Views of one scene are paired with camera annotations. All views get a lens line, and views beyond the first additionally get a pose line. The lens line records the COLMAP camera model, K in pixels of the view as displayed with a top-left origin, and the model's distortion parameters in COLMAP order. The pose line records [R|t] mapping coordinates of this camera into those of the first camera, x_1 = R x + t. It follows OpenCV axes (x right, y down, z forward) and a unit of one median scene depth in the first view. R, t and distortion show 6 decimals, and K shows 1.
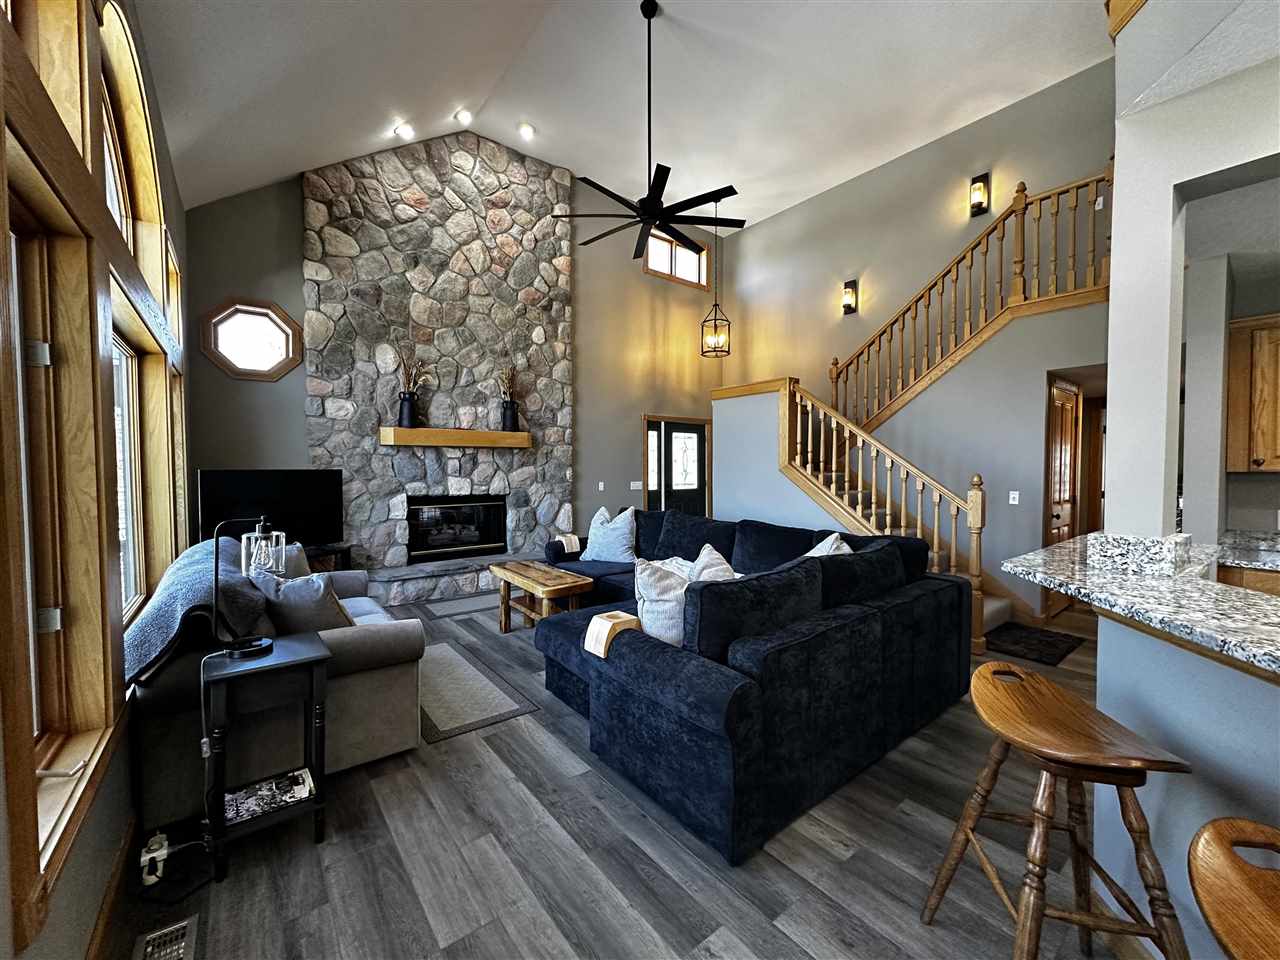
lens RADIAL K [[511.4, 0, 638.8], [0, 511.4, 481.7], [0, 0, 1]] dist [-0.003580, 0.000986]
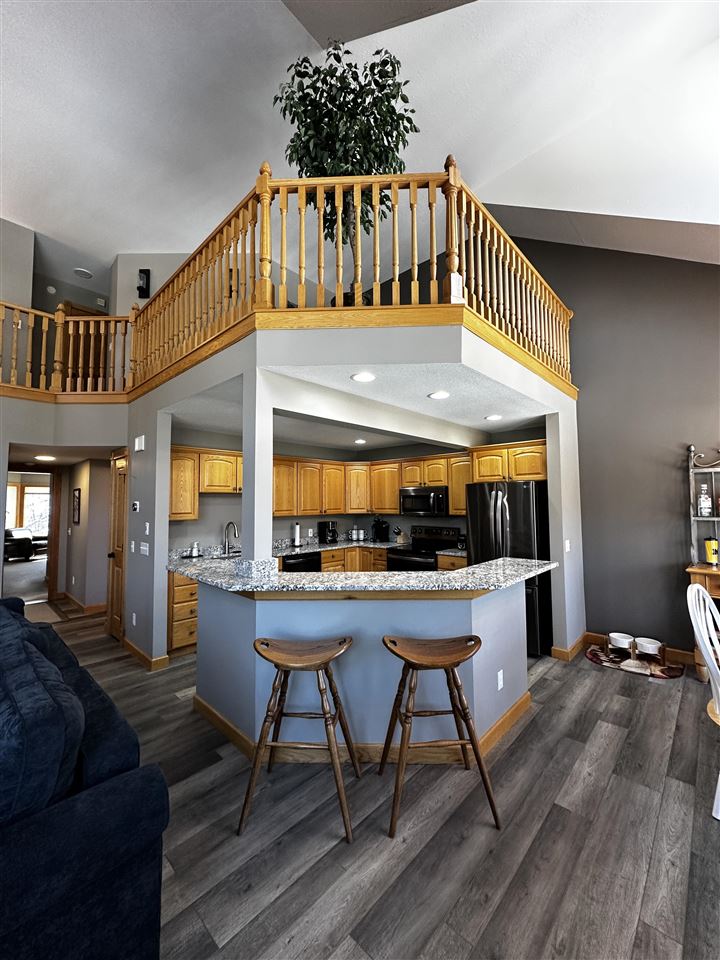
lens RADIAL K [[383.5, 0, 361.9], [0, 383.5, 478.6], [0, 0, 1]] dist [-0.003580, 0.000986]
pose [[-0.152409, 0.063351, 0.986285, -0.182491], [0.034963, 0.997664, -0.058679, -0.031383], [-0.987699, 0.025540, -0.154268, 0.209016]]
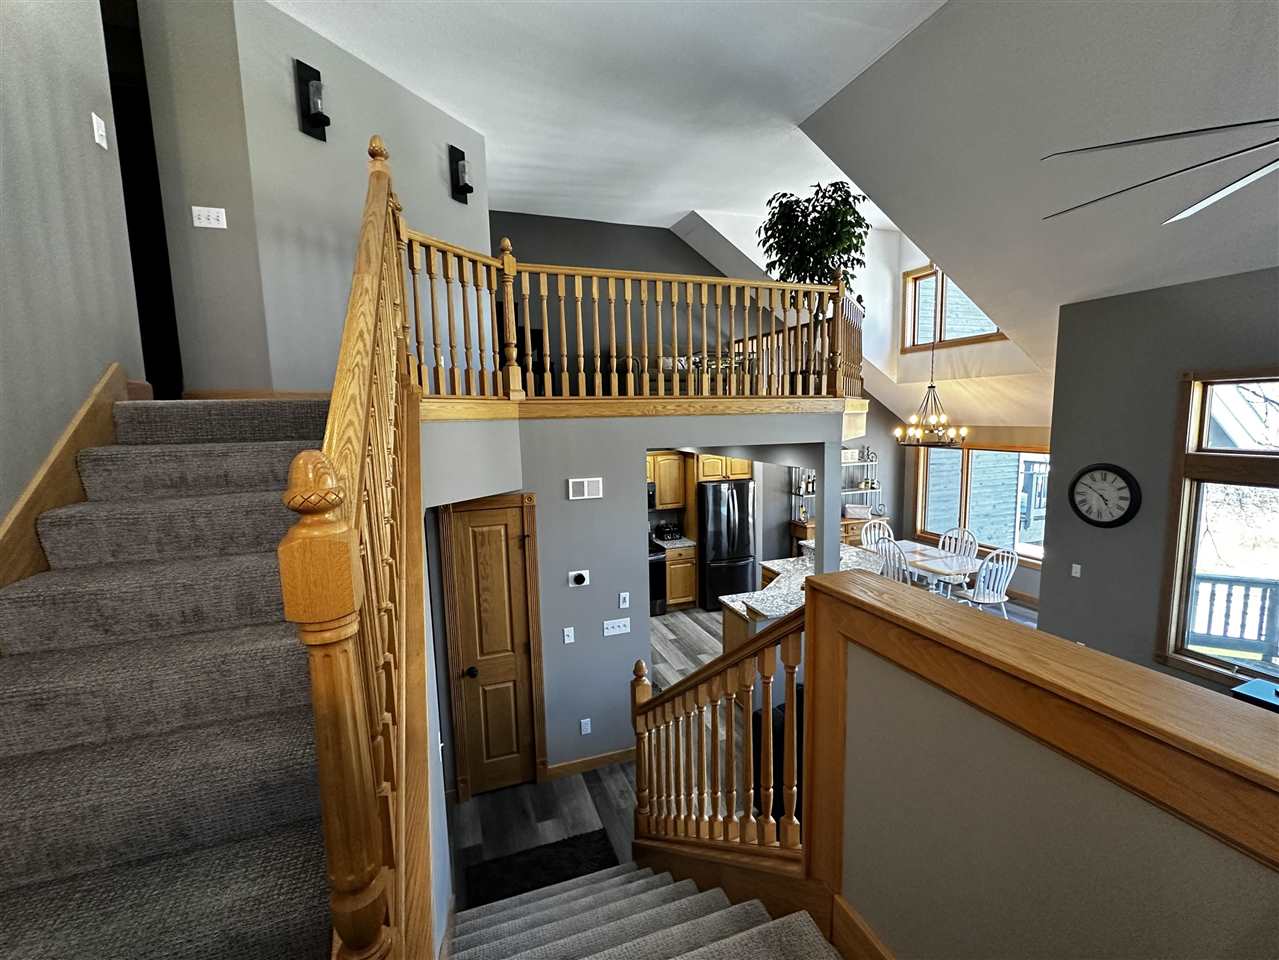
lens RADIAL K [[526.4, 0, 657.0], [0, 526.4, 479.3], [0, 0, 1]] dist [-0.005675, 0.000210]
pose [[-0.956903, -0.013866, 0.290077, 0.275946], [0.027909, 0.989845, 0.139383, -0.239569], [-0.289064, 0.141472, -0.946799, 1.055819]]
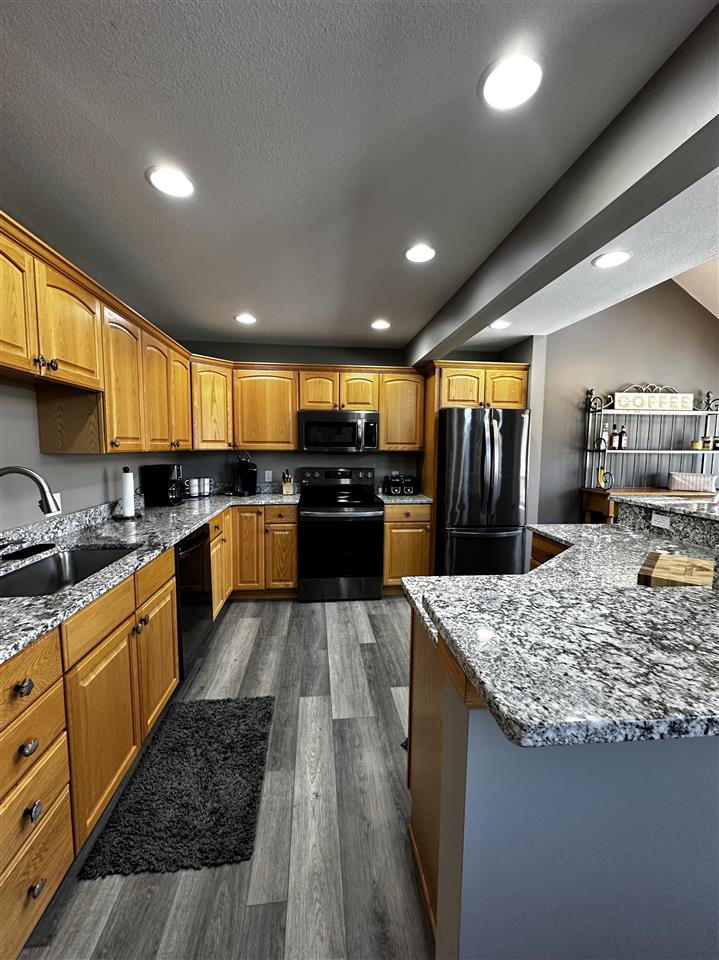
lens RADIAL K [[383.5, 0, 368.3], [0, 383.5, 484.3], [0, 0, 1]] dist [-0.003580, 0.000986]
pose [[-0.861464, -0.055681, 0.504757, 0.325934], [0.006967, 0.992581, 0.121384, -0.016010], [-0.507771, 0.108084, -0.854685, 0.453798]]
